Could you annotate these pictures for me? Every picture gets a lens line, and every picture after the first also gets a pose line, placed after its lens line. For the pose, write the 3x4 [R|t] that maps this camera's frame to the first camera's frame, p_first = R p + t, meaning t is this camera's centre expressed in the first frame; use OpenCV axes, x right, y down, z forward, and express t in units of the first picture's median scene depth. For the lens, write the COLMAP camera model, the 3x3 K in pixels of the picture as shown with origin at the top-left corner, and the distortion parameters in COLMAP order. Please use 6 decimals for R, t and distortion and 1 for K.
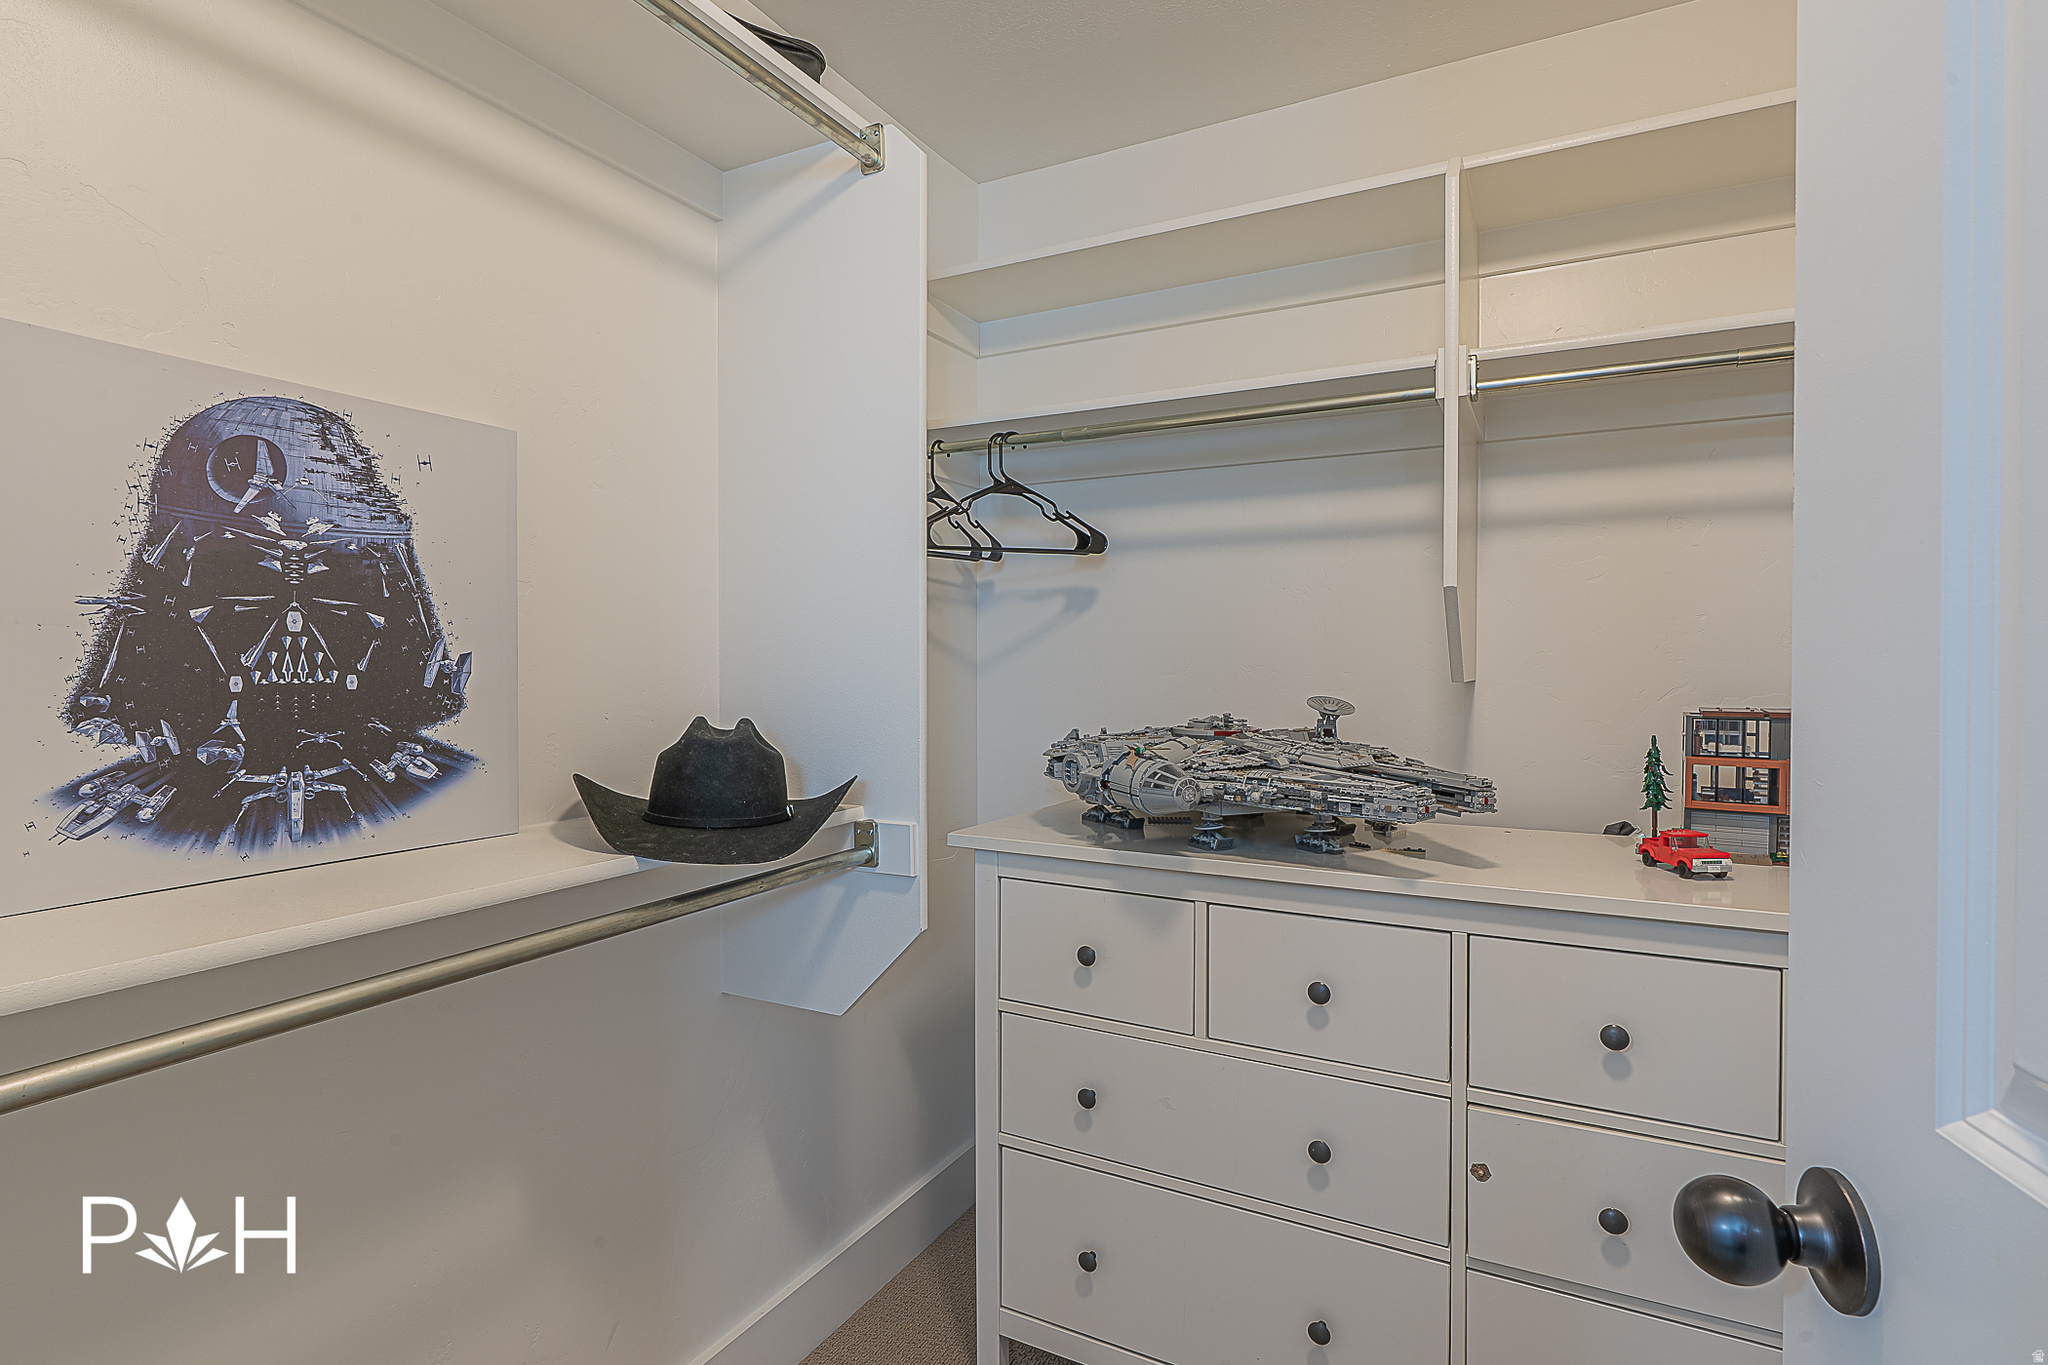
lens RADIAL K [[1057.0, 0, 1024.0], [0, 1057.0, 682.5], [0, 0, 1]] dist [-0.023007, -0.000306]
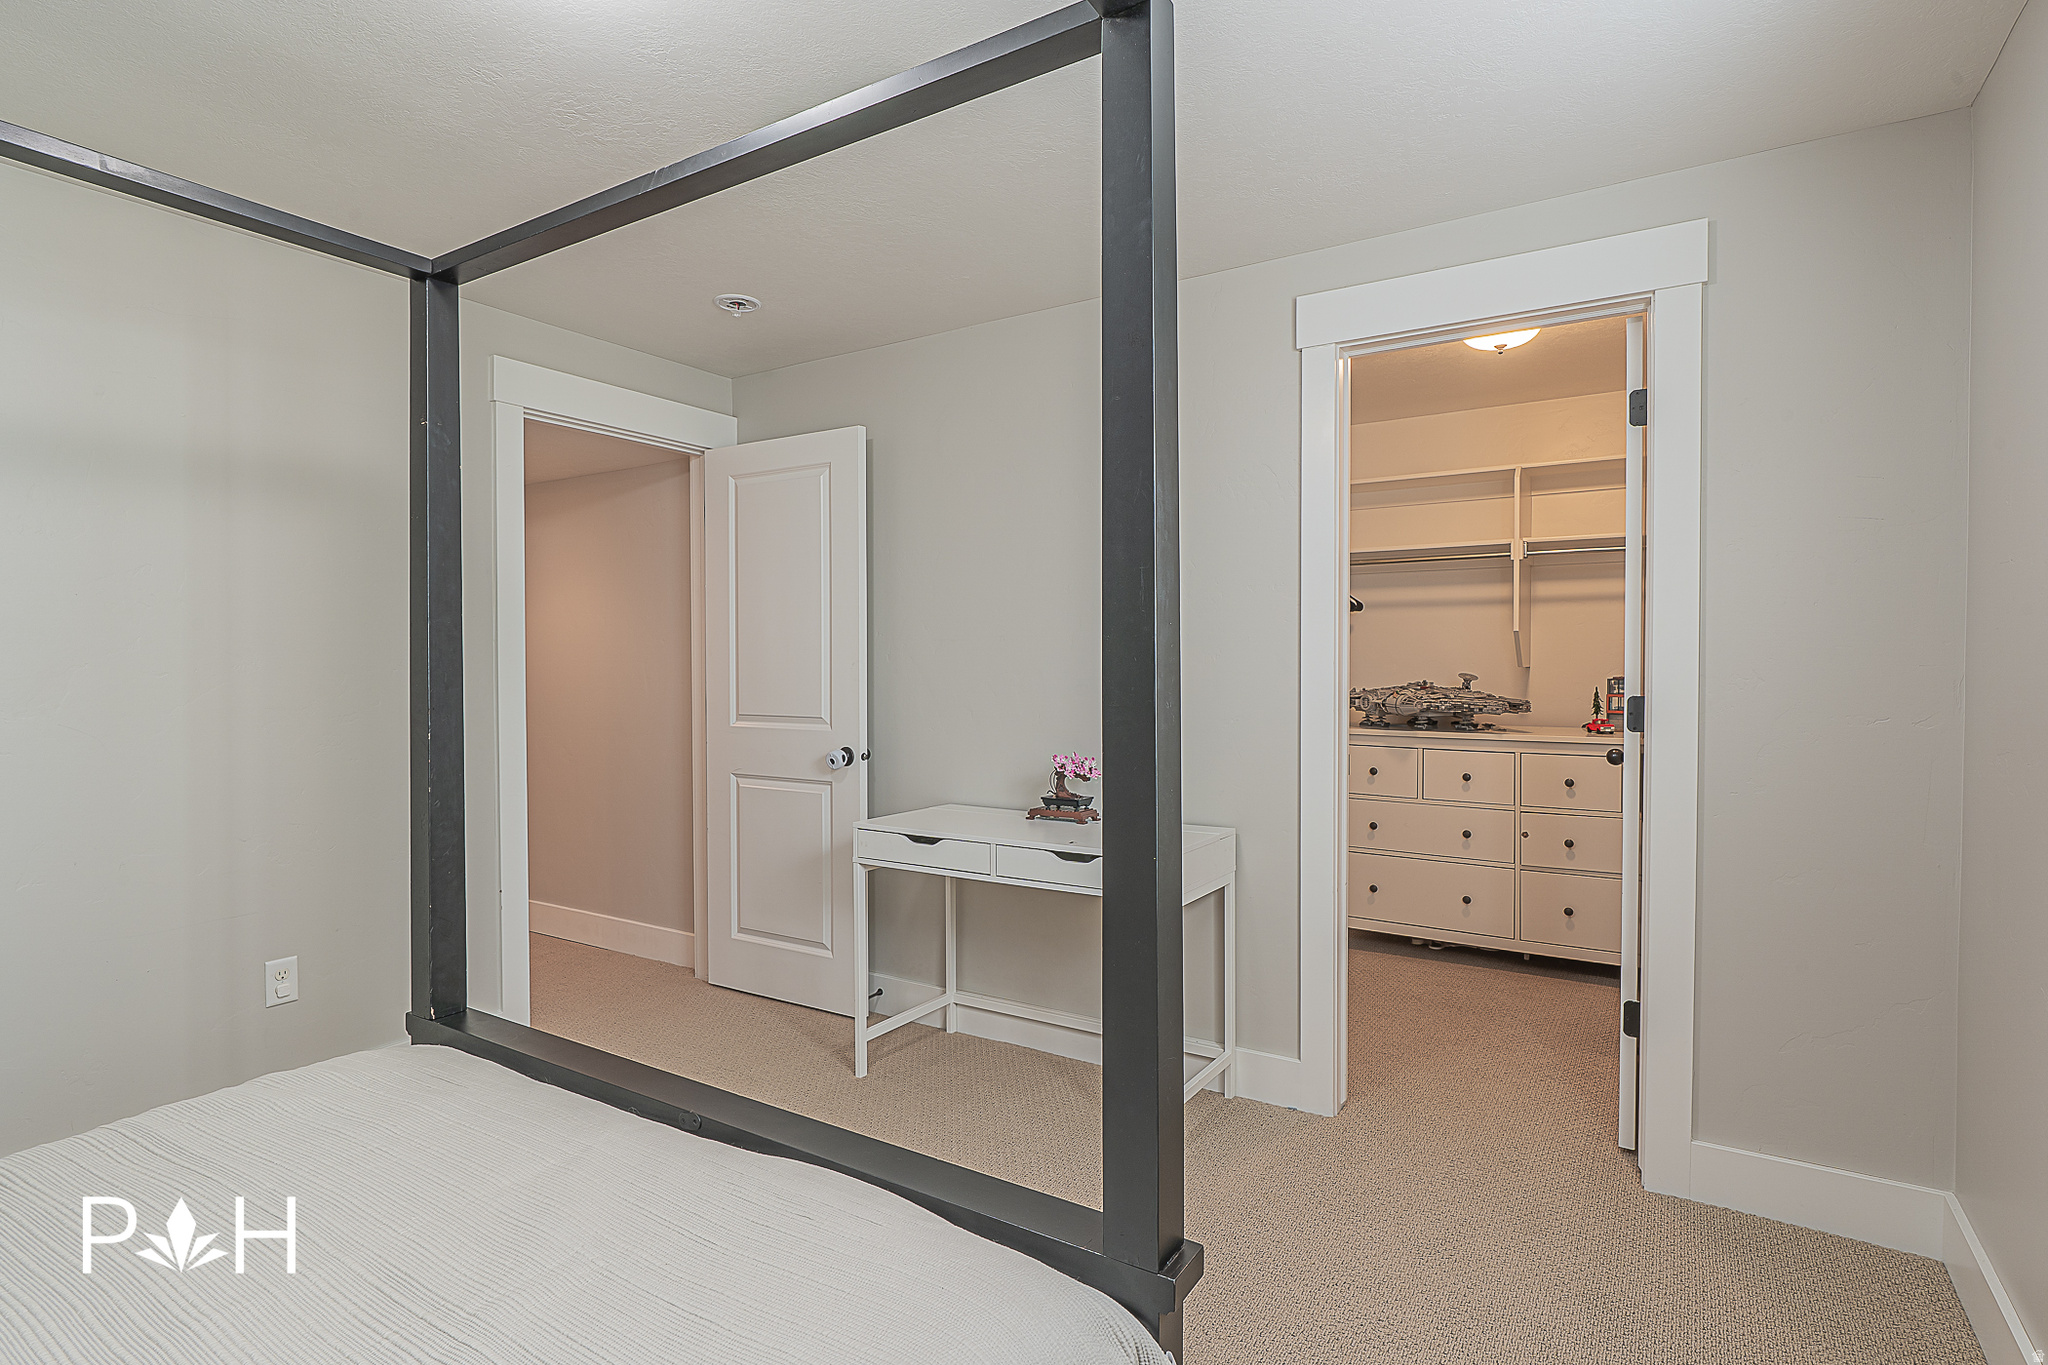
lens RADIAL K [[1057.0, 0, 1024.0], [0, 1057.0, 682.5], [0, 0, 1]] dist [-0.023007, -0.000306]
pose [[0.997724, 0.002834, -0.067375, -0.650052], [-0.002871, 0.999996, -0.000446, 0.042950], [0.067374, 0.000638, 0.997728, -1.722201]]
